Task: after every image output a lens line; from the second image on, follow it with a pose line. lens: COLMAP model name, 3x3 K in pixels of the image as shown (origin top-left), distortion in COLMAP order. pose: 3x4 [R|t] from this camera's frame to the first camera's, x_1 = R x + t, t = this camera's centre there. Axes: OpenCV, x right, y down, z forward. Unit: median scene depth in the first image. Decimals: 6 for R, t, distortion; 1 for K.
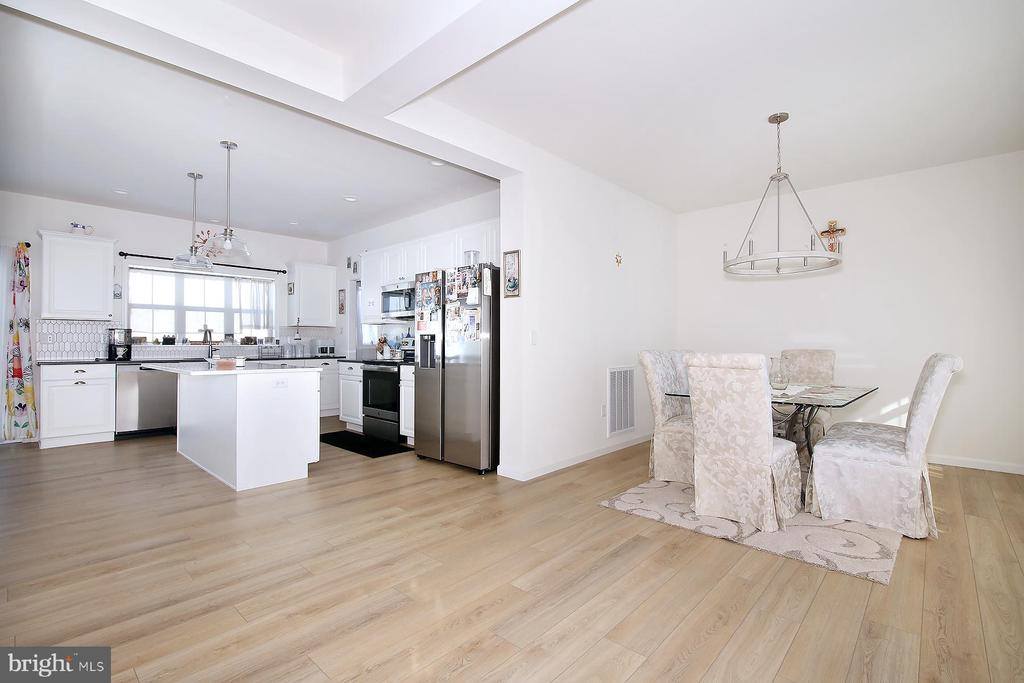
lens RADIAL K [[463.2, 0, 503.6], [0, 463.2, 335.3], [0, 0, 1]] dist [-0.033373, -0.000861]
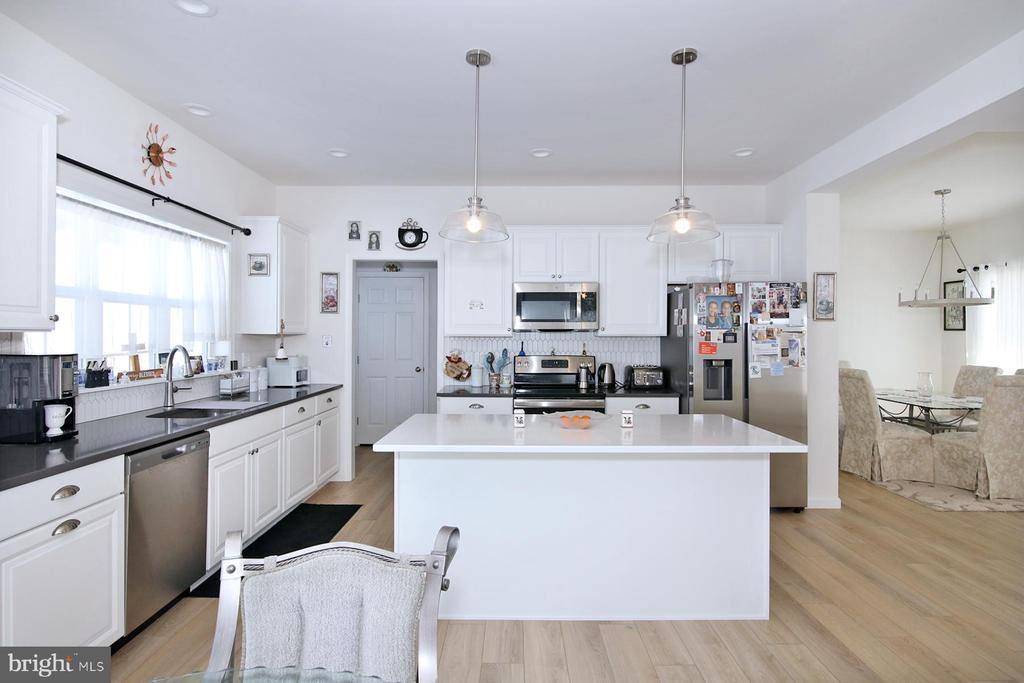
lens RADIAL K [[545.8, 0, 520.5], [0, 545.8, 317.2], [0, 0, 1]] dist [-0.014274, -0.000618]
pose [[0.737884, 0.023523, 0.674517, -1.132140], [-0.014120, 0.999712, -0.019418, -0.054450], [-0.674780, 0.004804, 0.738004, 0.552992]]
